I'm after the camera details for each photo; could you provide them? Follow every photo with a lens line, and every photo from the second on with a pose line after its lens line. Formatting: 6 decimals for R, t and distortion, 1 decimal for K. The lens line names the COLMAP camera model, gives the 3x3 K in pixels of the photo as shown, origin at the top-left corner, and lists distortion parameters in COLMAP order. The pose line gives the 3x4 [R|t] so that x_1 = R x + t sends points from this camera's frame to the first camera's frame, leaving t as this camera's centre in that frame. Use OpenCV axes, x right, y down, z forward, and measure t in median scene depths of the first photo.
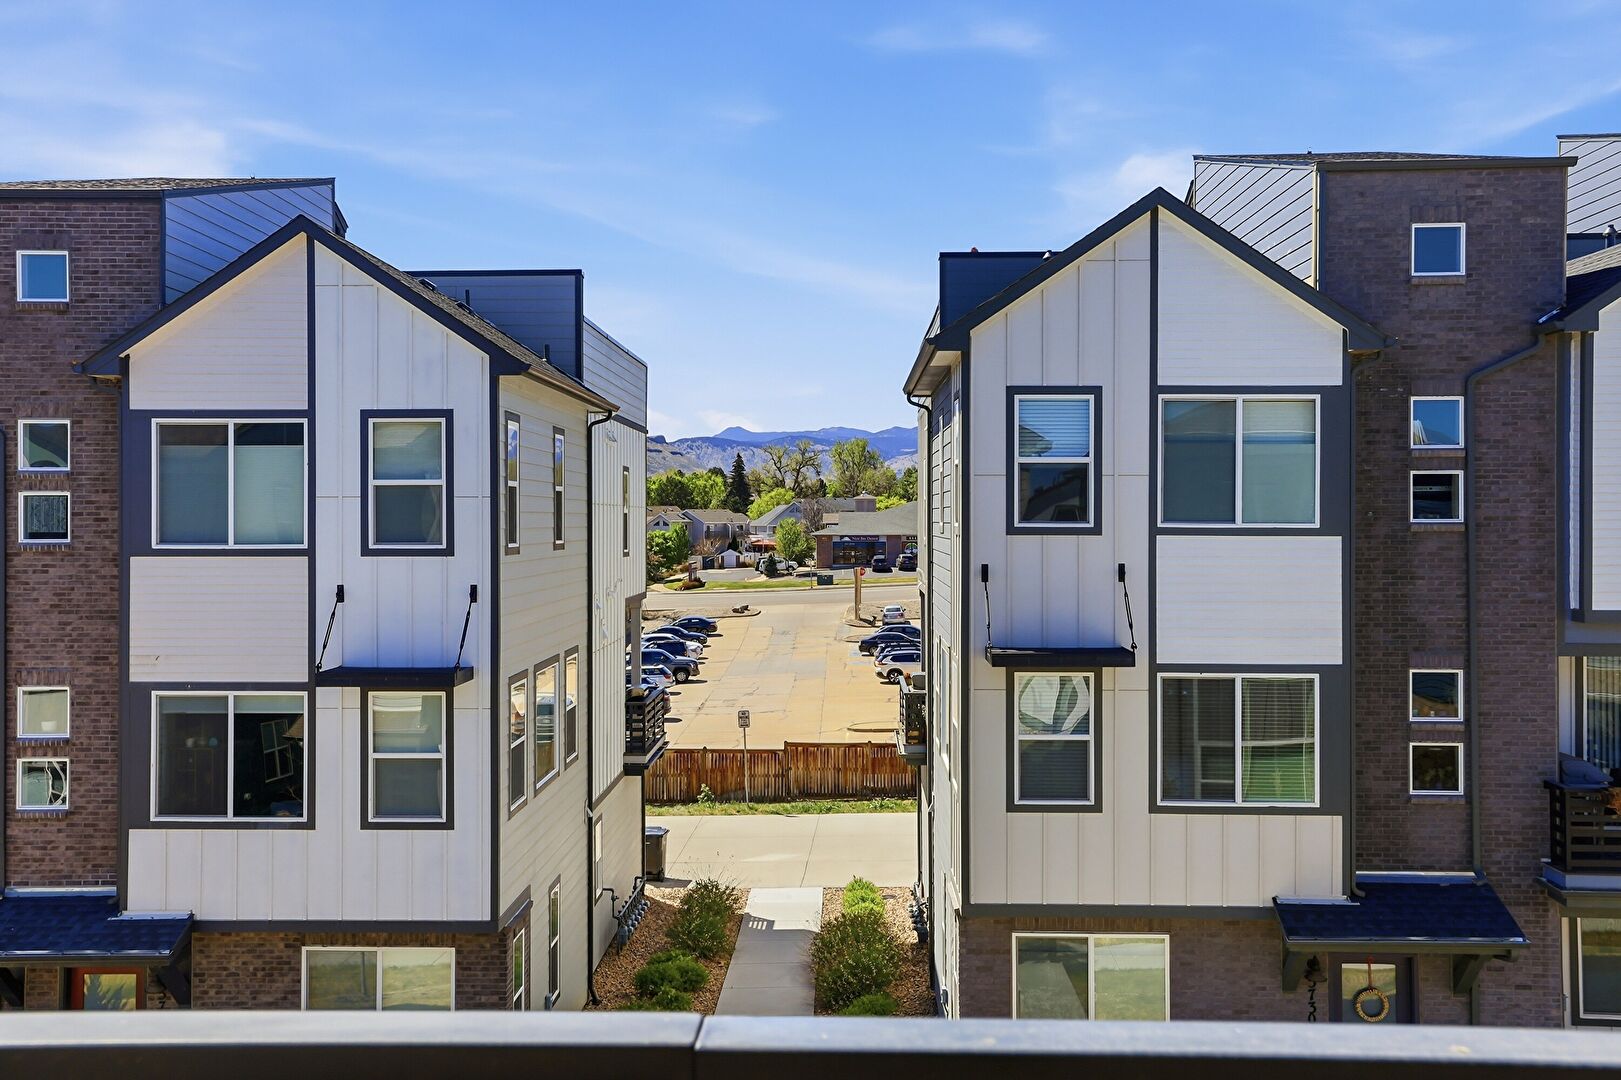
lens RADIAL K [[1554.2, 0, 810.5], [0, 1554.2, 540.0], [0, 0, 1]] dist [0.067343, 0.000553]
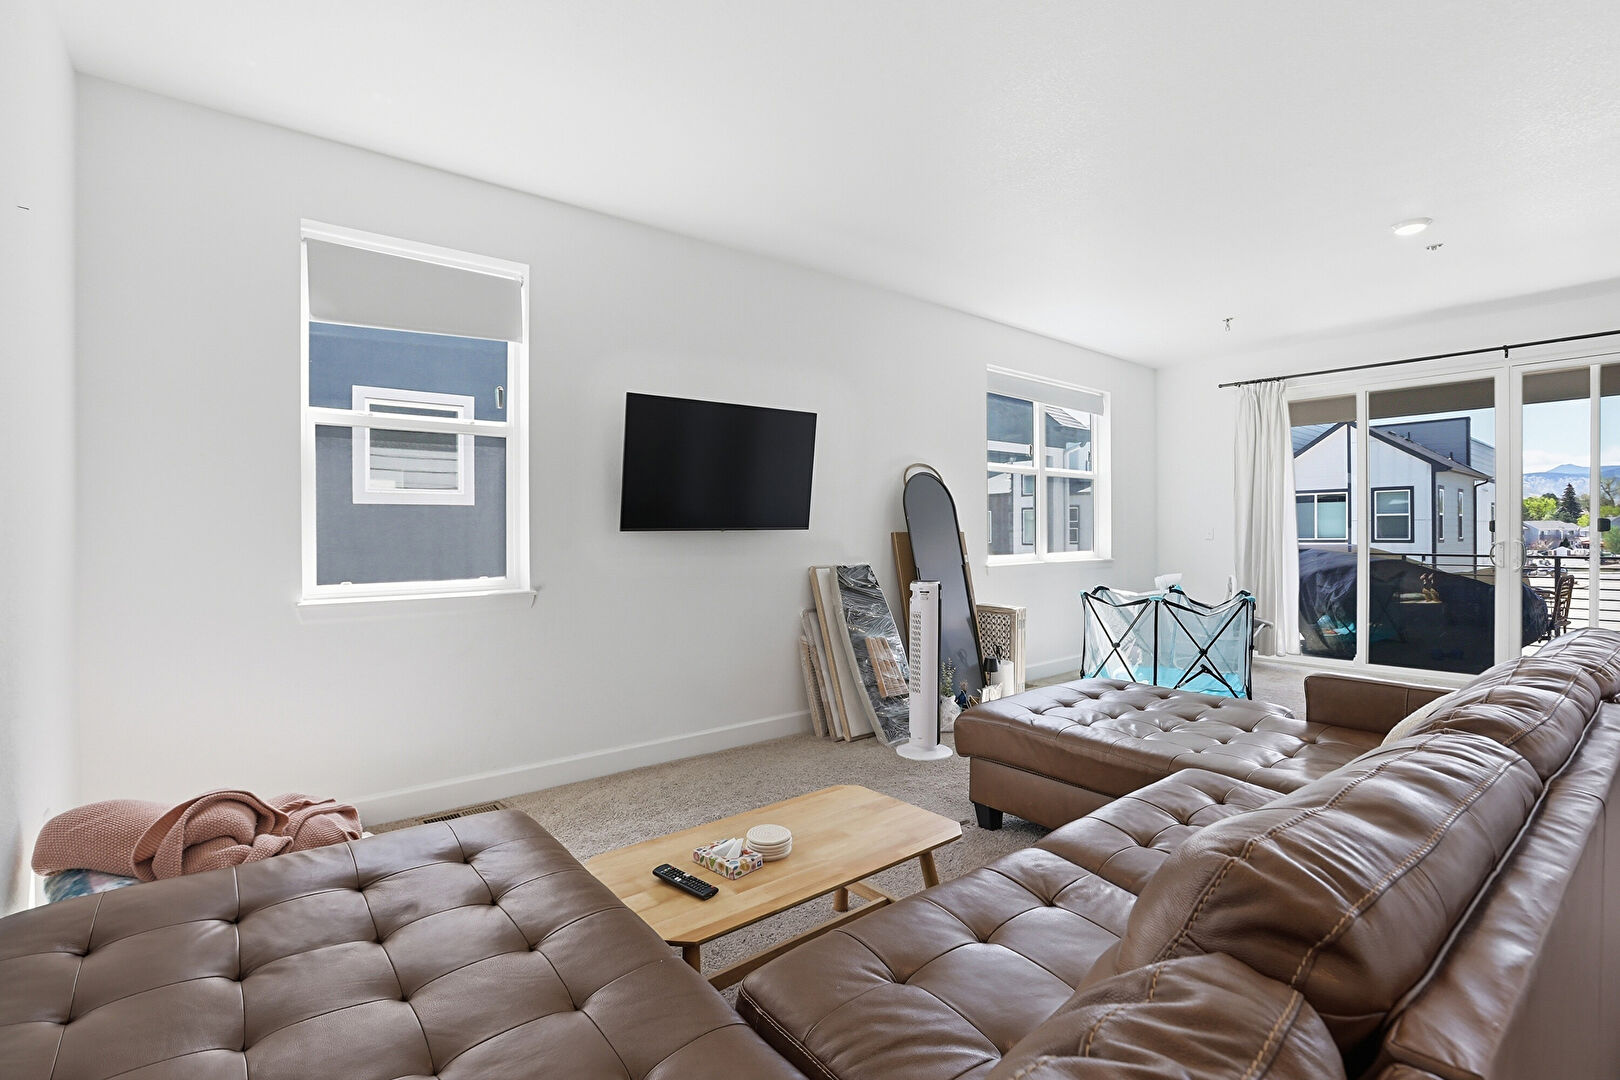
lens RADIAL K [[753.9, 0, 810.0], [0, 753.9, 540.0], [0, 0, 1]] dist [-0.053636, 0.019766]
pose [[0.657459, 0.001940, -0.753488, 0.023728], [-0.001931, 0.999998, 0.000890, 0.005545], [0.753488, 0.000870, 0.657461, -0.437956]]
